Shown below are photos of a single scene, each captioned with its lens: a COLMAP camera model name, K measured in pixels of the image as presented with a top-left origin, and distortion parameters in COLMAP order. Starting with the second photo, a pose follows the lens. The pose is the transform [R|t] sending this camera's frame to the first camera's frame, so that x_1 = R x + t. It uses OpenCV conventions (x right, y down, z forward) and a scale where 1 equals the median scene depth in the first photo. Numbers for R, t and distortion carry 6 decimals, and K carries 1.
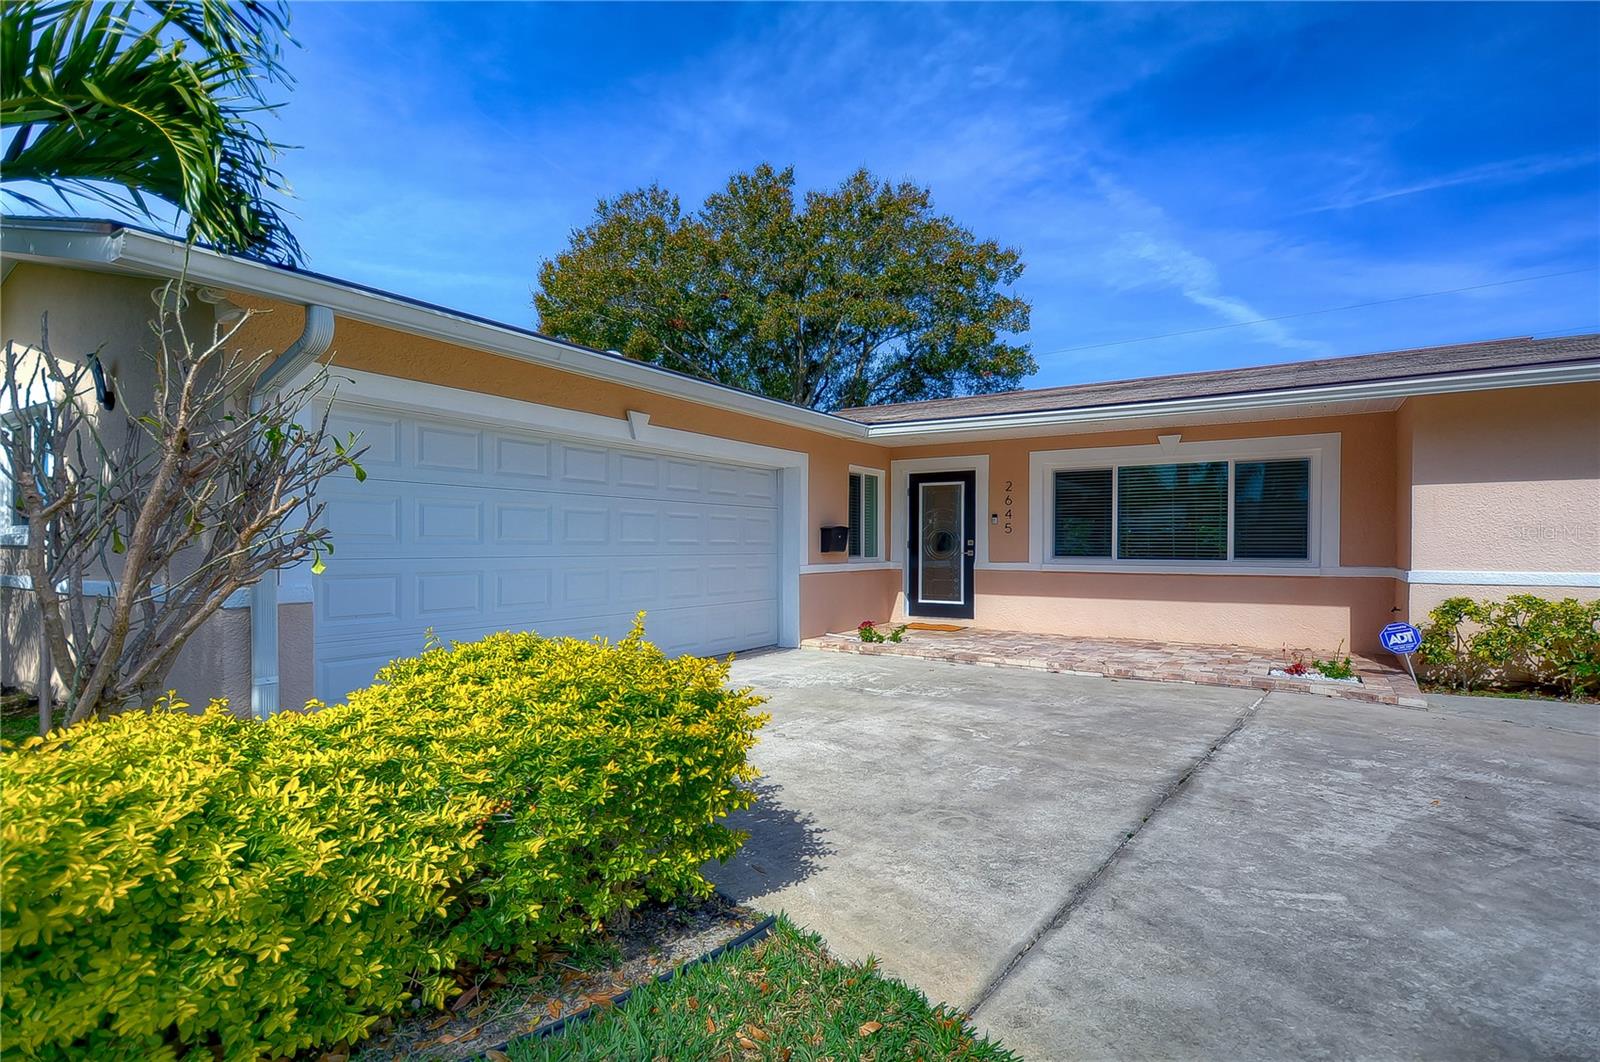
lens RADIAL K [[801.5, 0, 806.8], [0, 801.5, 530.4], [0, 0, 1]] dist [0.009541, -0.007675]
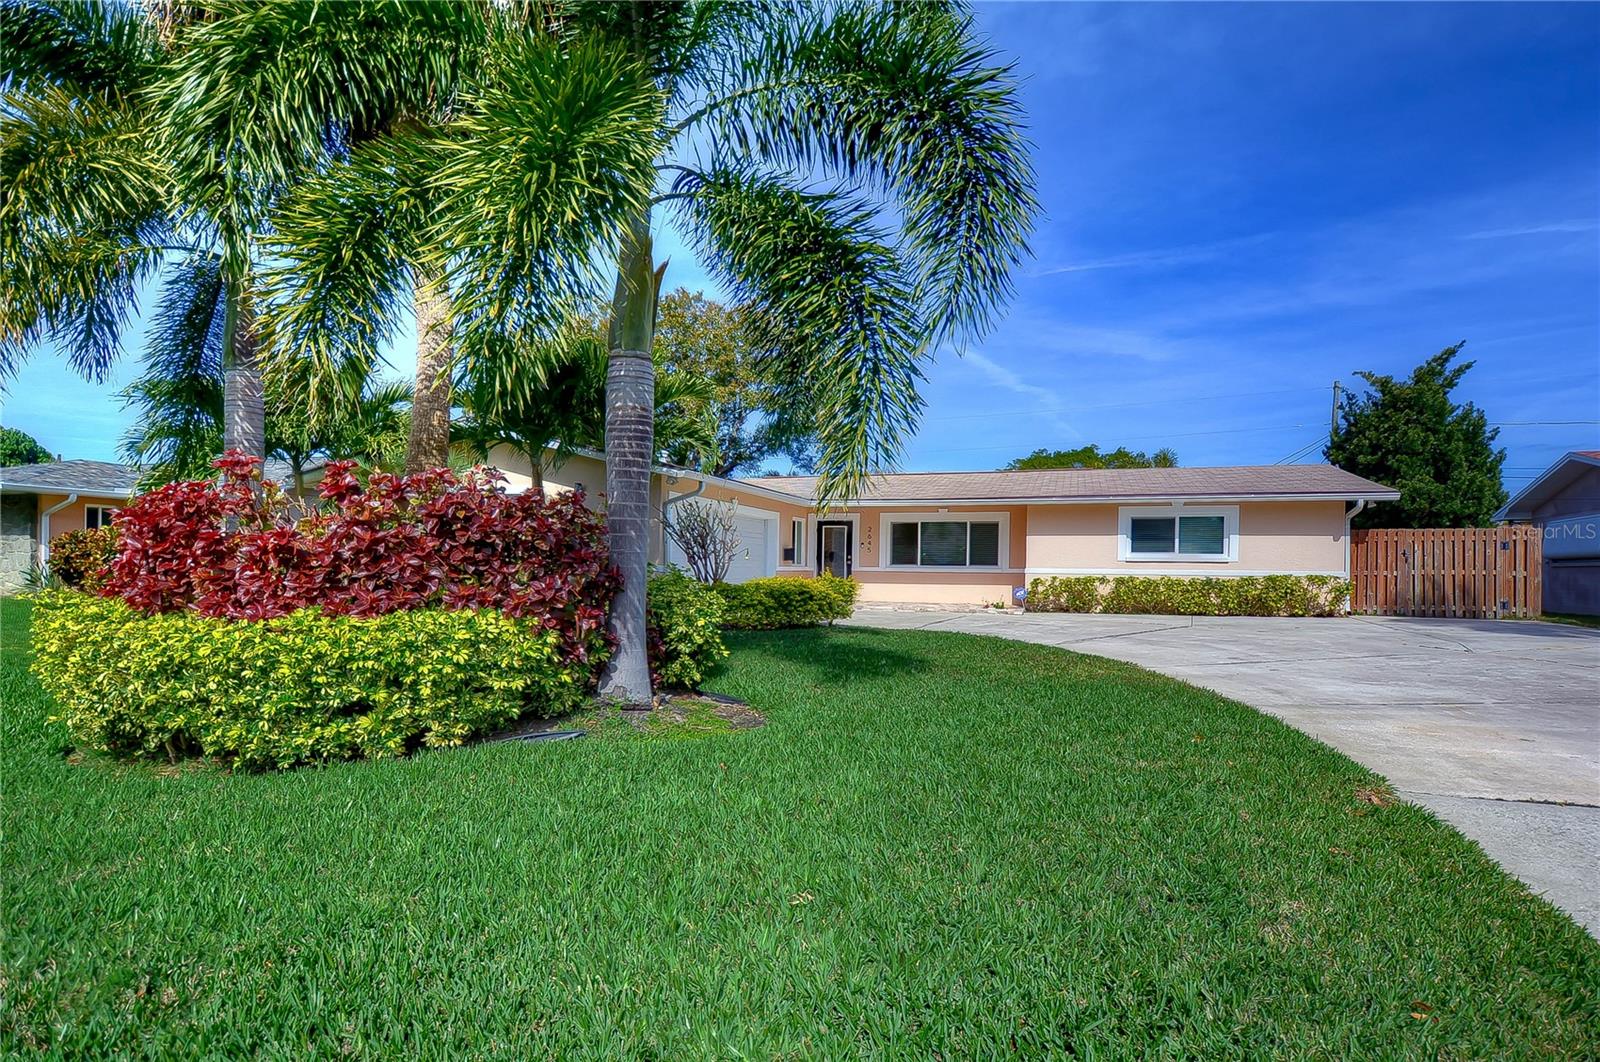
lens RADIAL K [[801.5, 0, 796.8], [0, 801.5, 536.7], [0, 0, 1]] dist [0.009541, -0.007675]
pose [[0.973708, 0.016878, 0.227172, -0.445690], [-0.013761, 0.999788, -0.015297, -0.003012], [-0.227382, 0.011769, 0.973735, -1.069488]]
